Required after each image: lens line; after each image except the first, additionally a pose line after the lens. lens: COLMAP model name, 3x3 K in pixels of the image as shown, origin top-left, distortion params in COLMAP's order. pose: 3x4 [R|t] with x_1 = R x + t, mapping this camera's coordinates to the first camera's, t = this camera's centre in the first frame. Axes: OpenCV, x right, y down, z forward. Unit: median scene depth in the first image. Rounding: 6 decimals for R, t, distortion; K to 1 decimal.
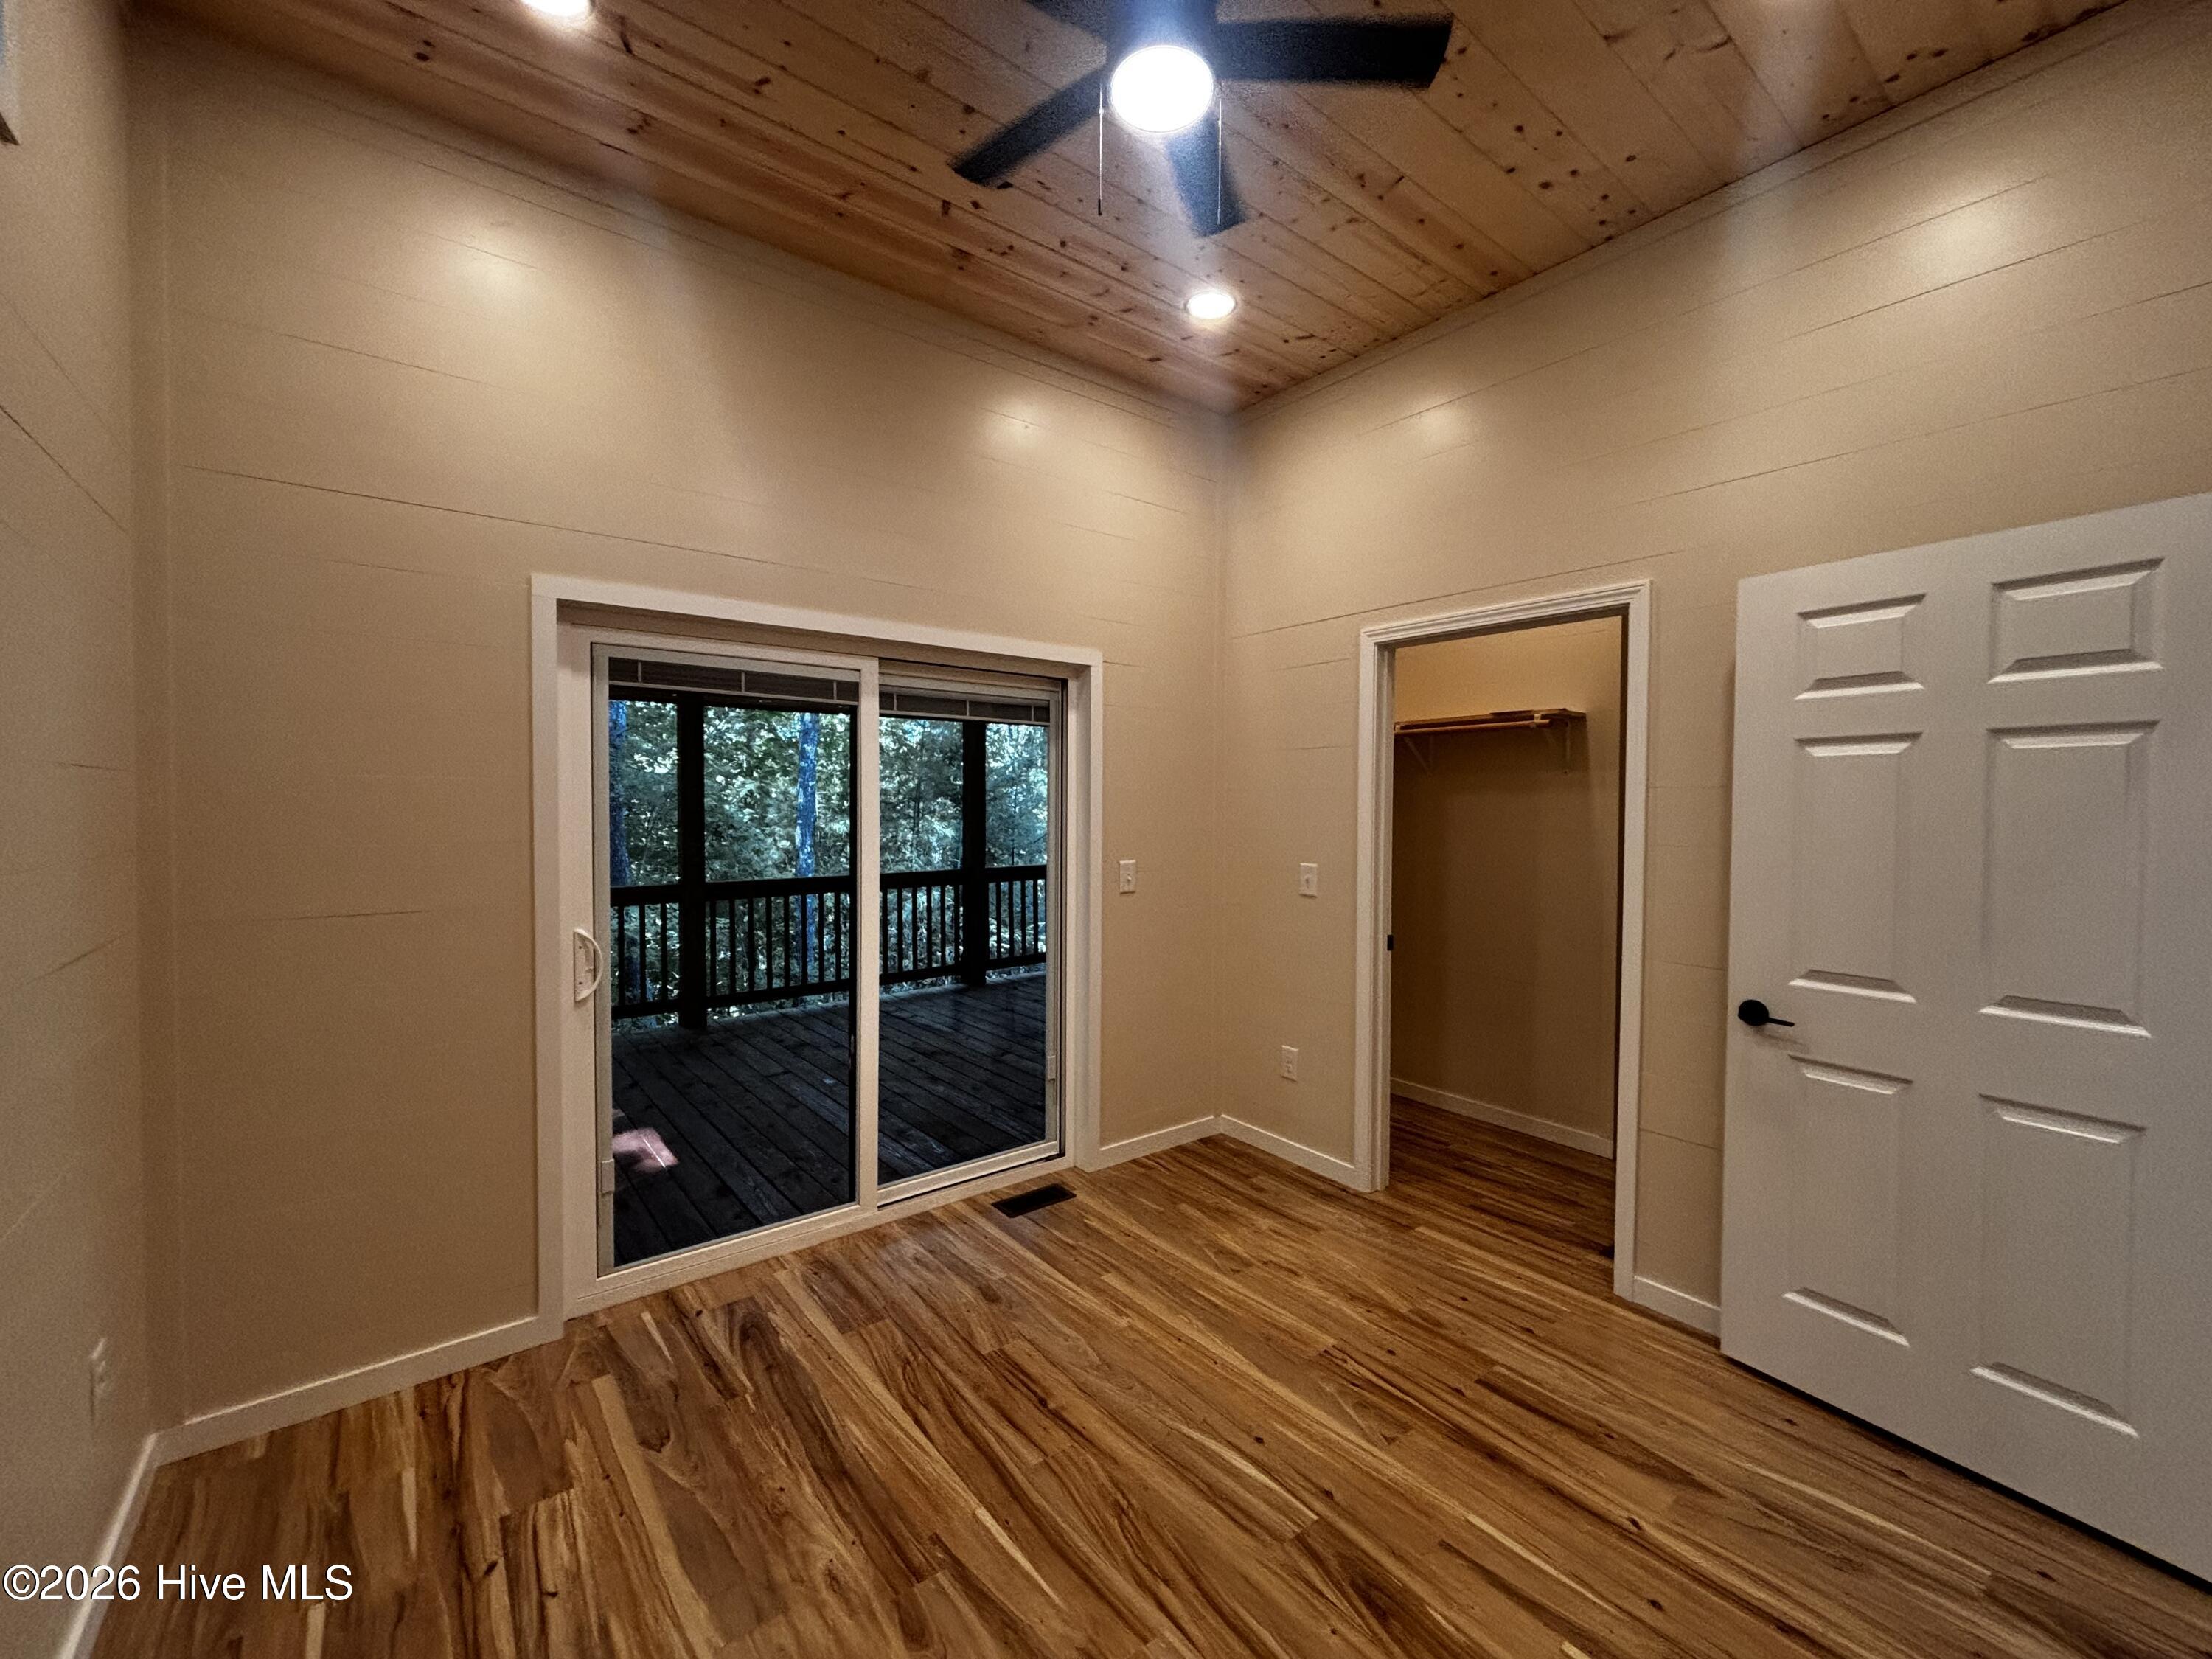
lens RADIAL K [[902.7, 0, 1097.2], [0, 902.7, 823.6], [0, 0, 1]] dist [-0.000140, 0.000985]
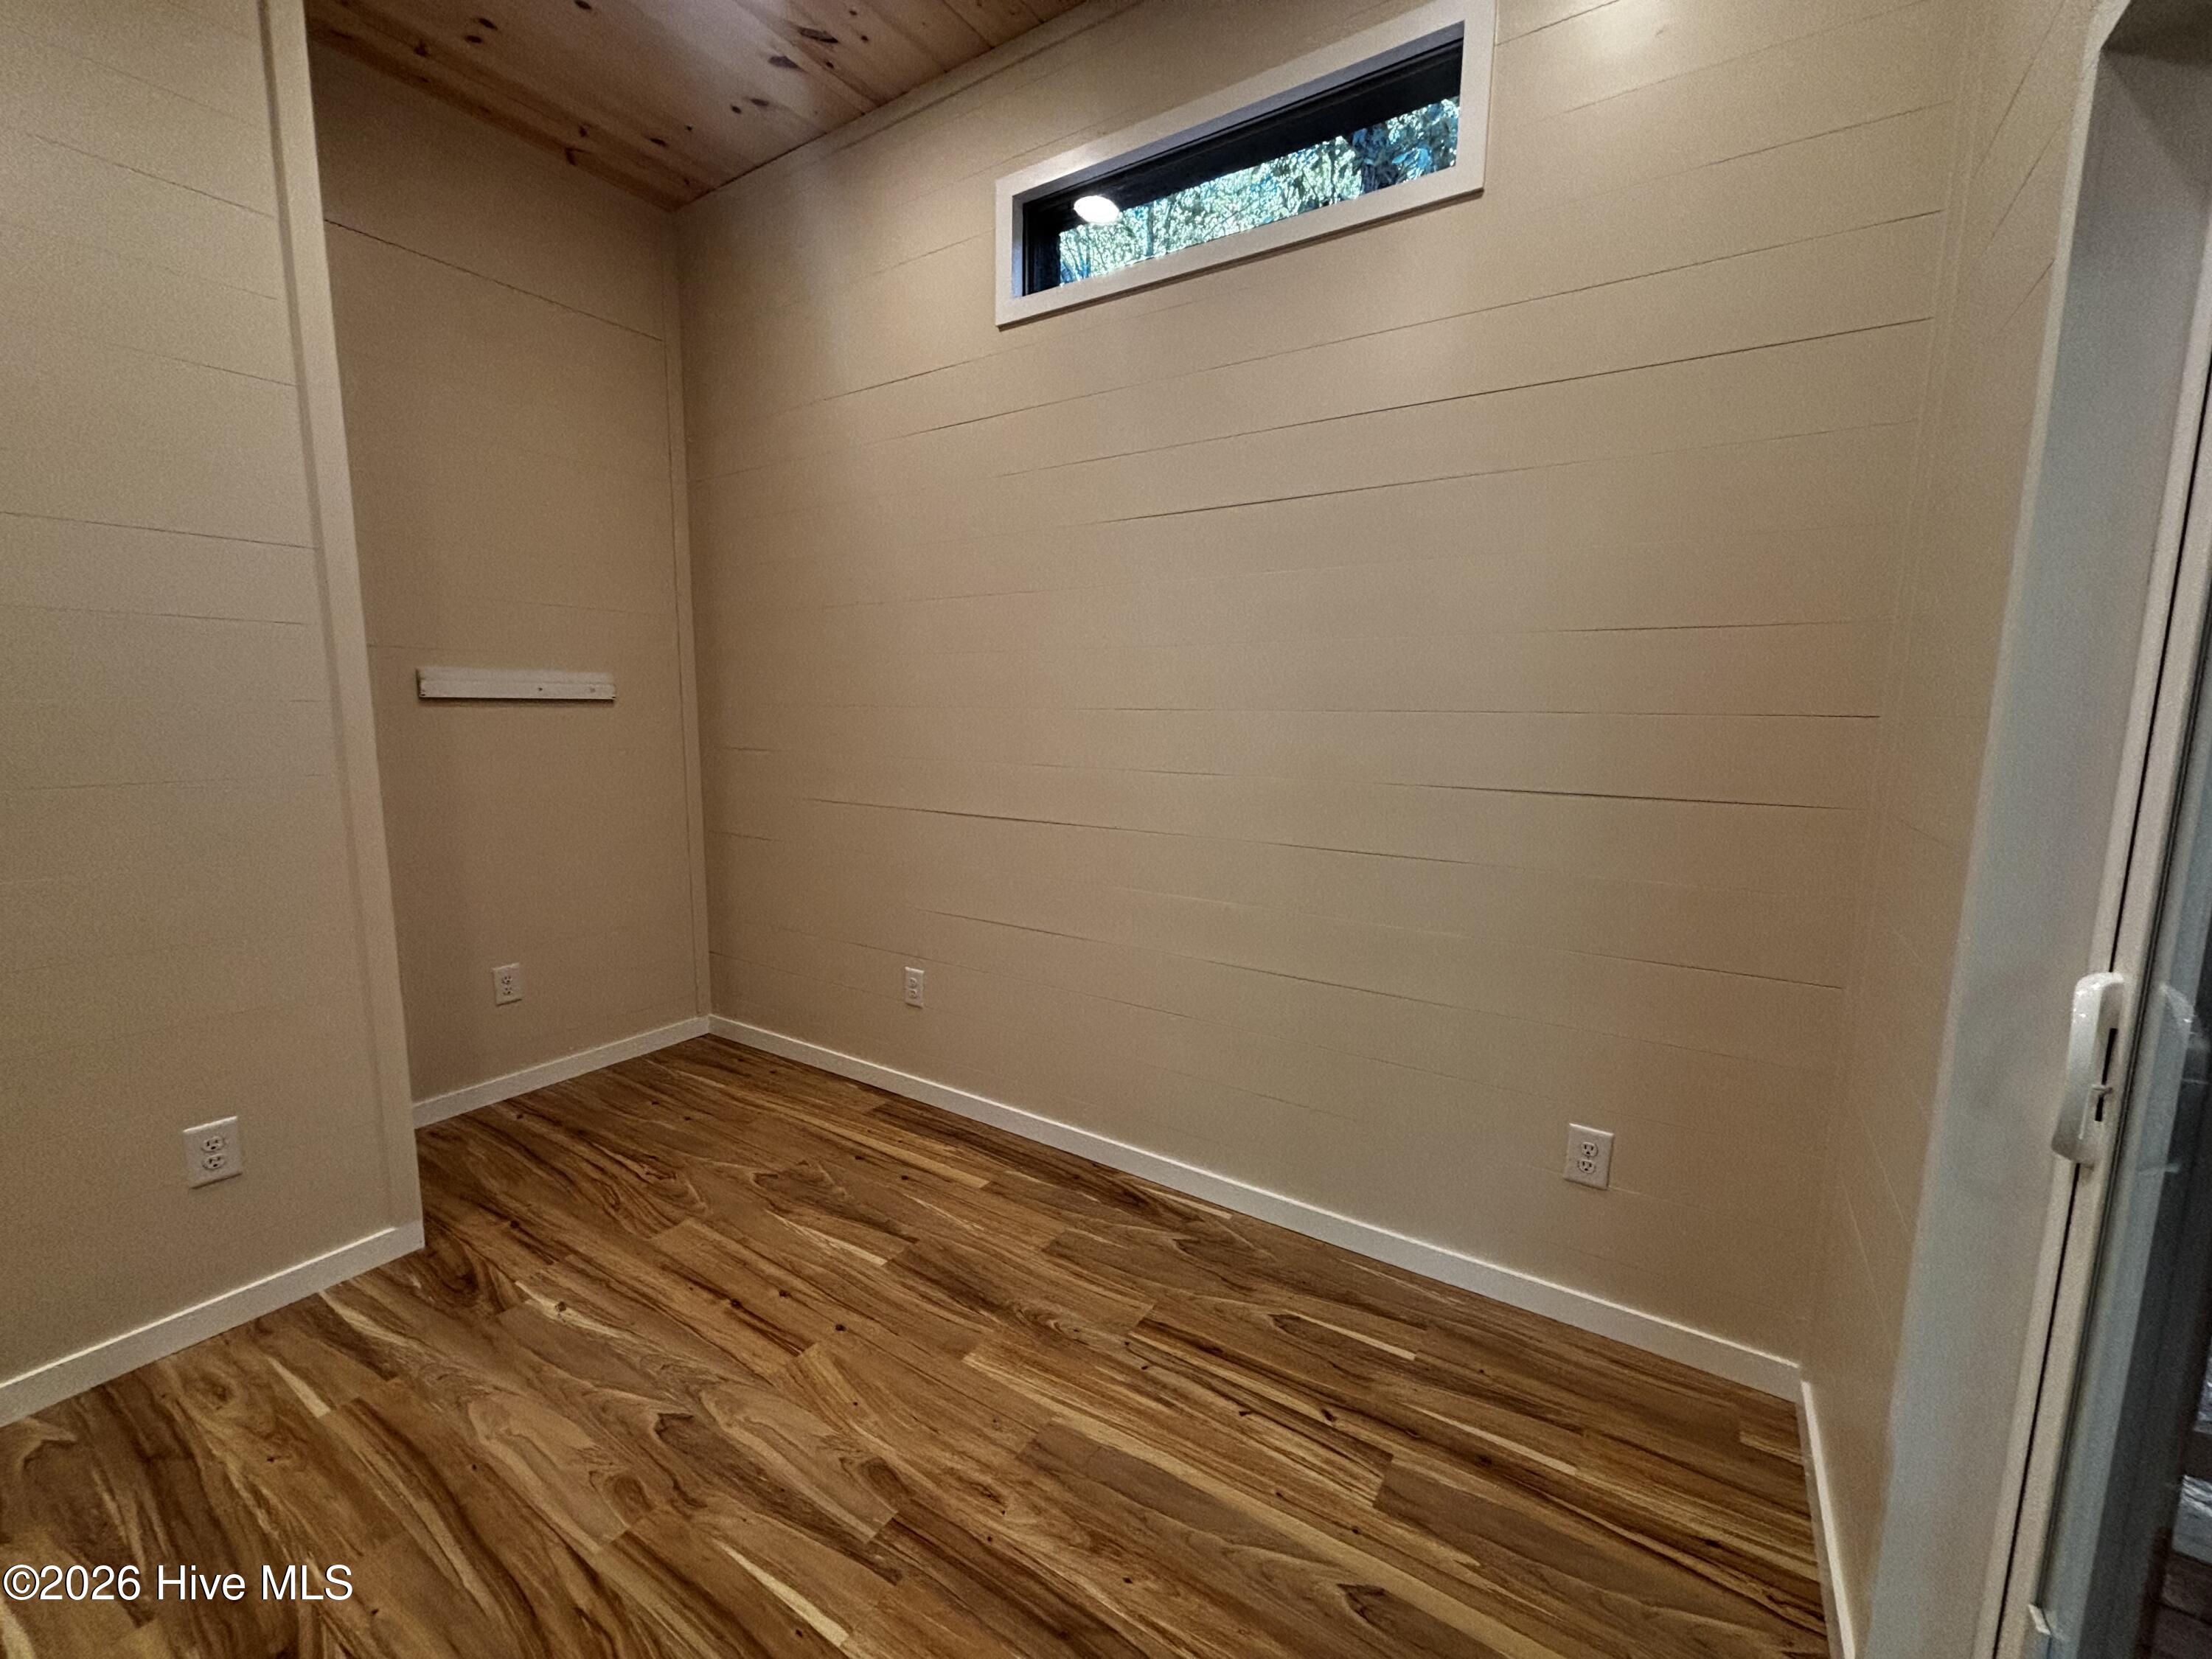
lens RADIAL K [[902.7, 0, 1087.9], [0, 902.7, 823.0], [0, 0, 1]] dist [-0.000140, 0.000985]
pose [[-0.948630, 0.023488, -0.315515, -0.088556], [-0.023772, 0.989130, 0.145108, 0.021638], [0.315493, 0.145154, -0.937760, 1.381775]]
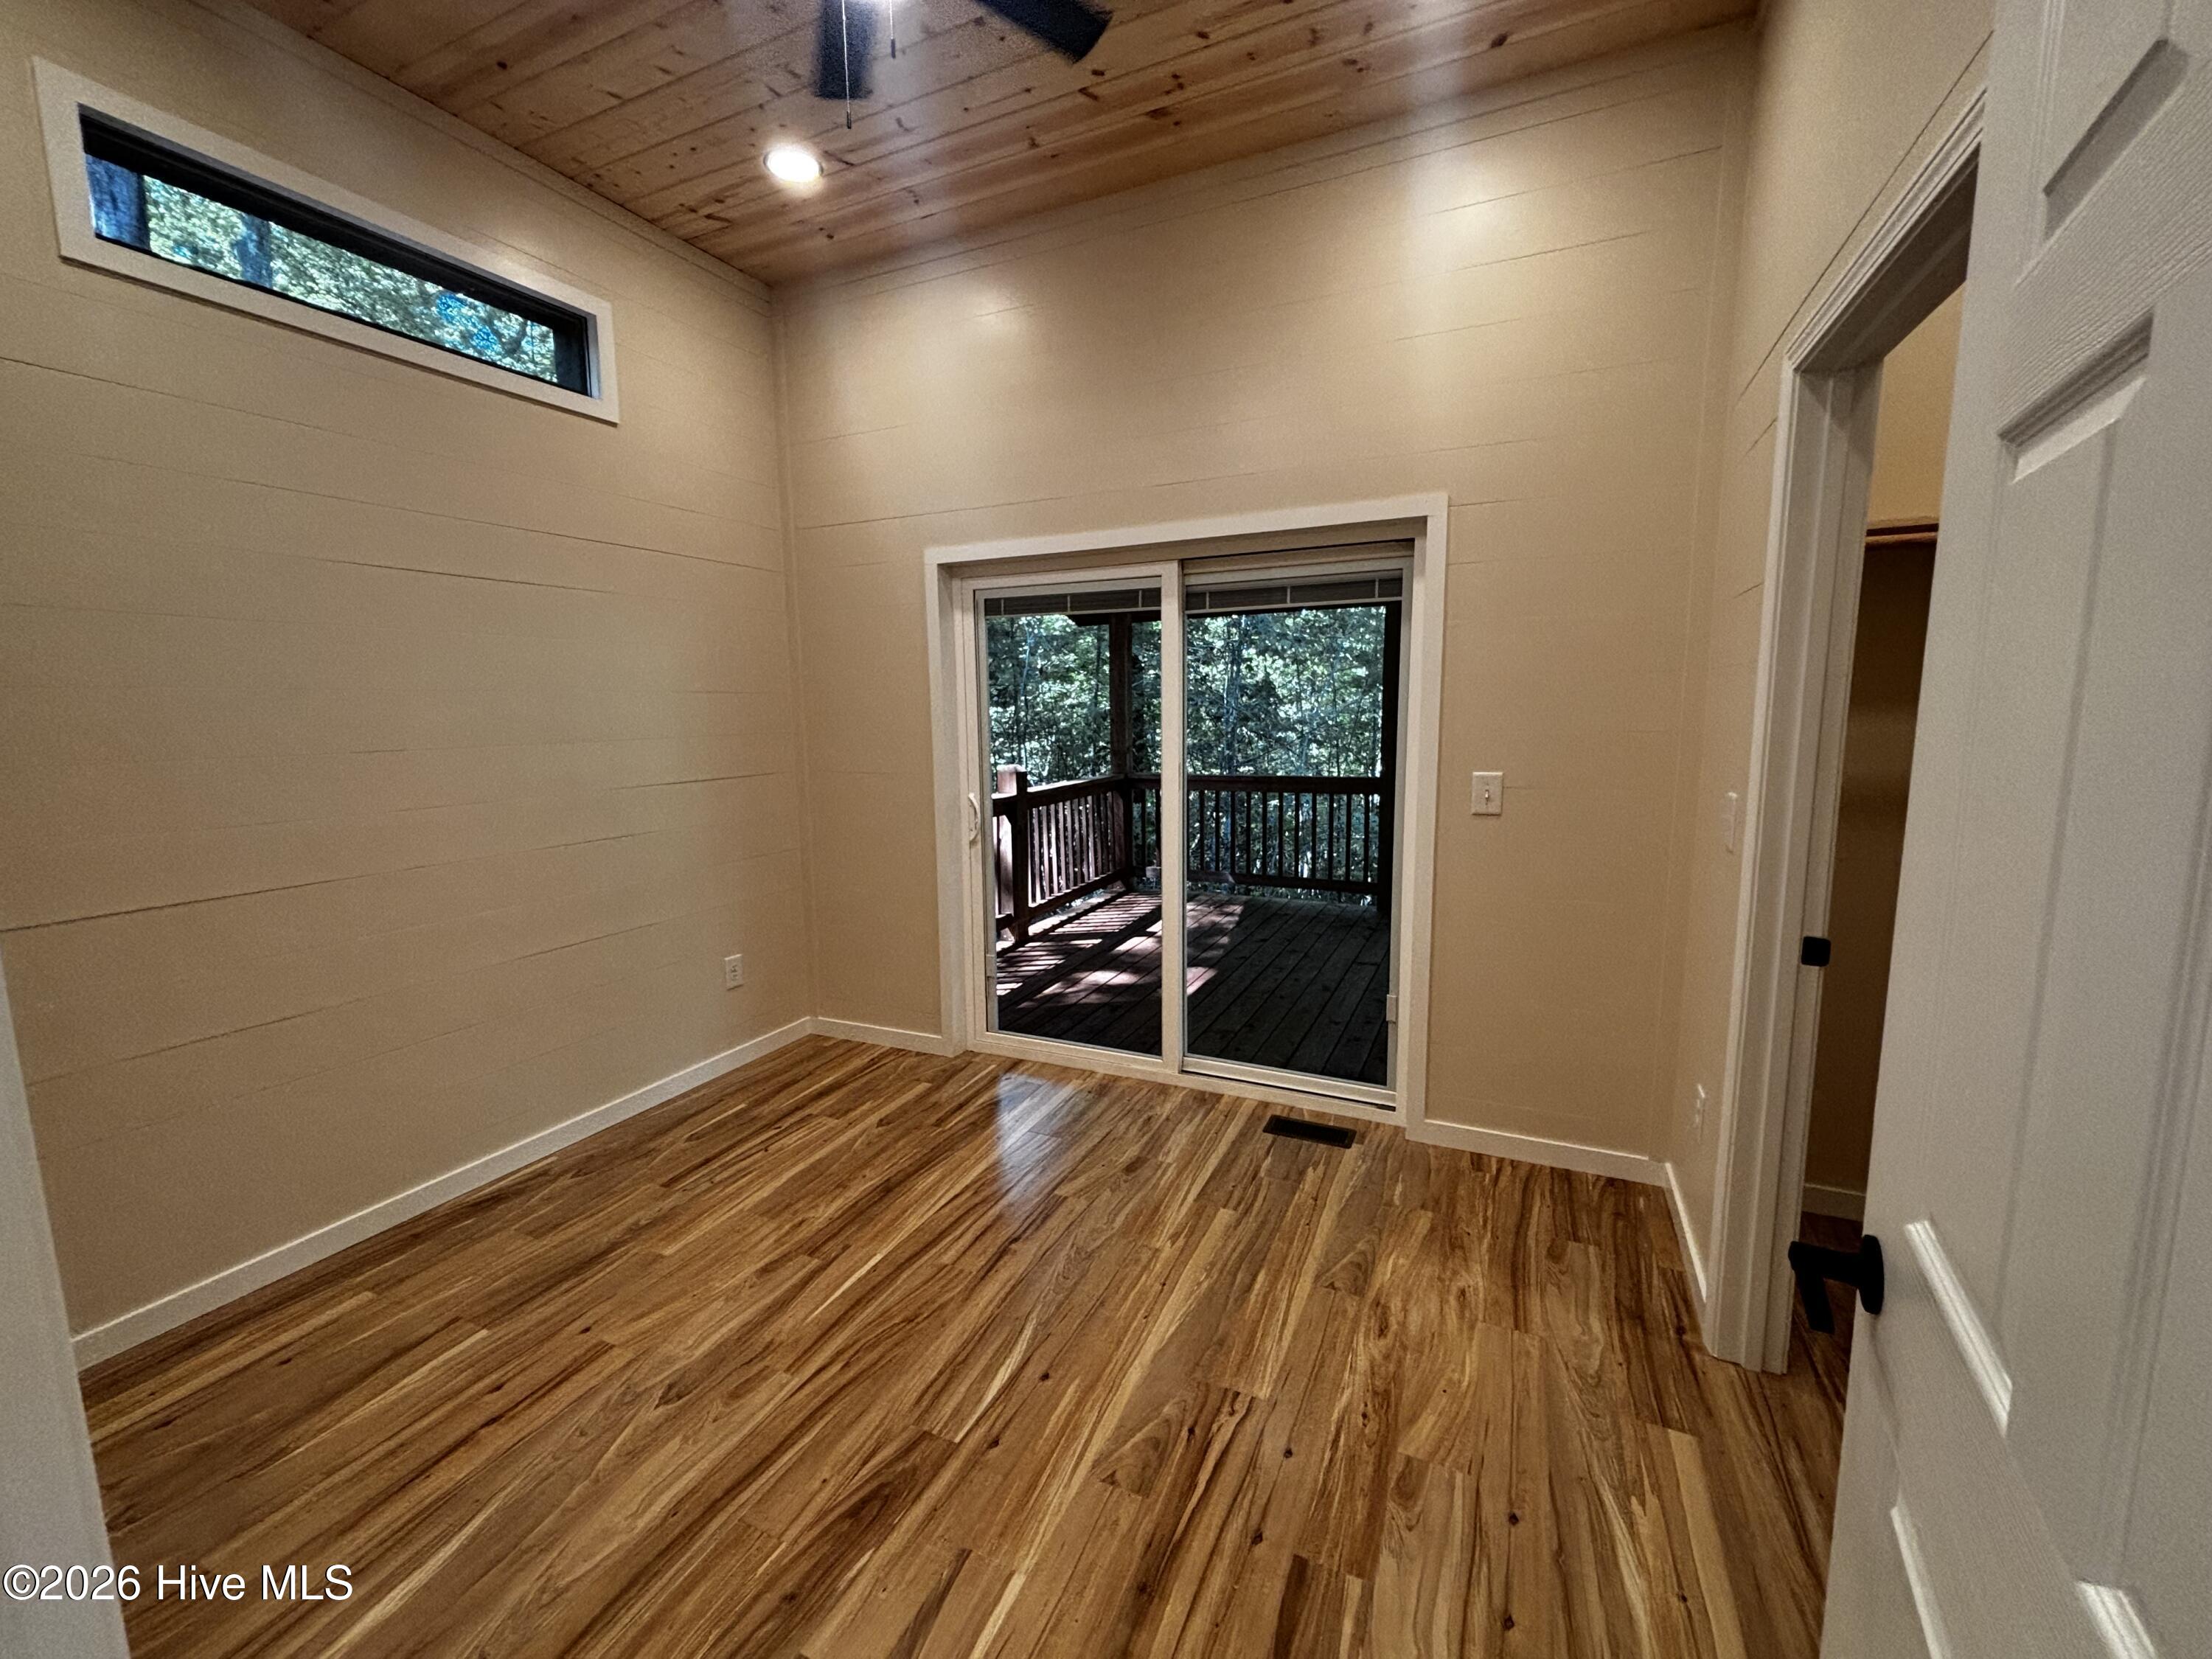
lens RADIAL K [[902.7, 0, 1112.2], [0, 902.7, 823.5], [0, 0, 1]] dist [-0.000140, 0.000985]
pose [[0.459355, 0.103860, -0.882160, 0.935233], [-0.003389, 0.993338, 0.115185, -0.003230], [0.888246, -0.049921, 0.456647, 0.622972]]
